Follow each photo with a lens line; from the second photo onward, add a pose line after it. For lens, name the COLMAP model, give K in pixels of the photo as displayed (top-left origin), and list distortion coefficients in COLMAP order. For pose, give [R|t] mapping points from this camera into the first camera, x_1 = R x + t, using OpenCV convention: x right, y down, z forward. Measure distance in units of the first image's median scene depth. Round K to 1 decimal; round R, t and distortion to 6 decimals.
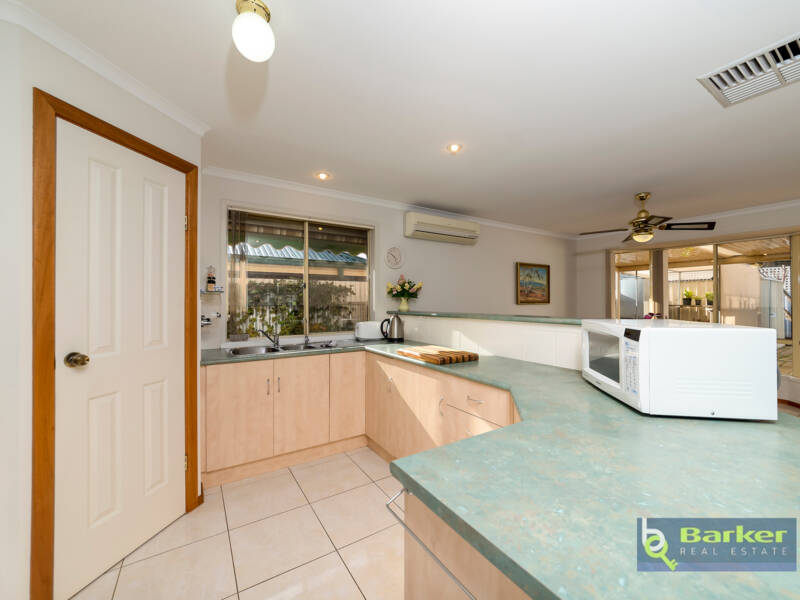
lens RADIAL K [[323.1, 0, 396.5], [0, 323.1, 298.0], [0, 0, 1]] dist [-0.000417, 0.000009]
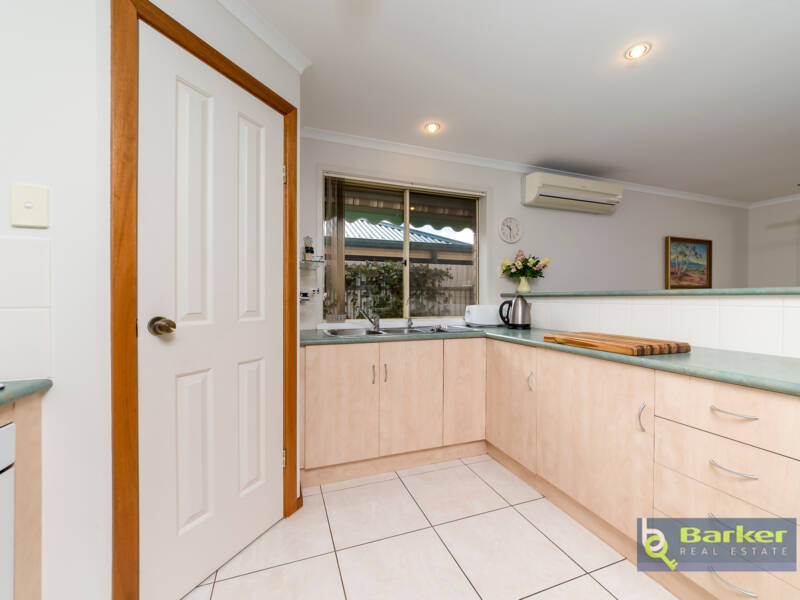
lens RADIAL K [[322.4, 0, 408.9], [0, 322.4, 299.8], [0, 0, 1]] dist [-0.000460, -0.000399]
pose [[0.978435, 0.010402, -0.206294, -0.107539], [-0.007332, 0.999851, 0.015644, 0.052199], [0.206426, -0.013794, 0.978365, 0.163490]]
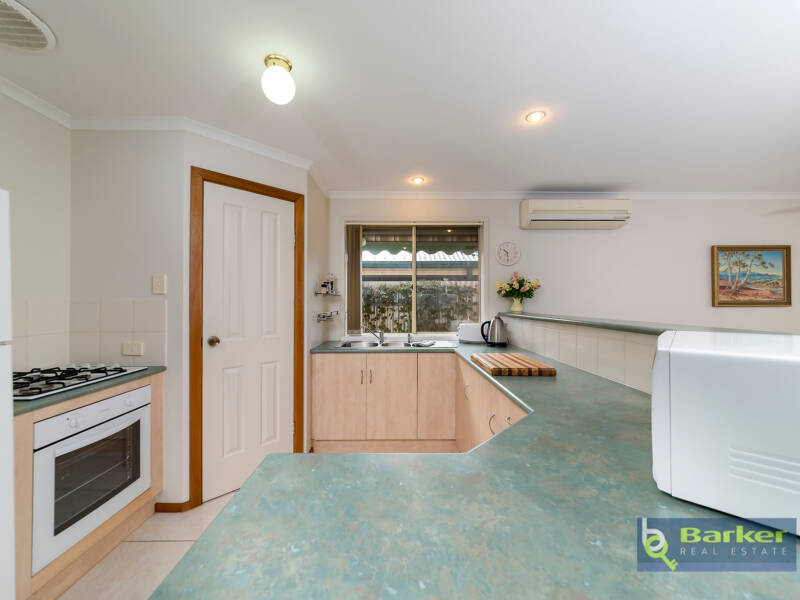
lens RADIAL K [[323.1, 0, 396.5], [0, 323.1, 298.0], [0, 0, 1]] dist [-0.000417, 0.000009]
pose [[0.846323, -0.004853, -0.532648, 0.248507], [0.004460, 0.999988, -0.002023, -0.000249], [0.532652, -0.000663, 0.846334, 0.088159]]
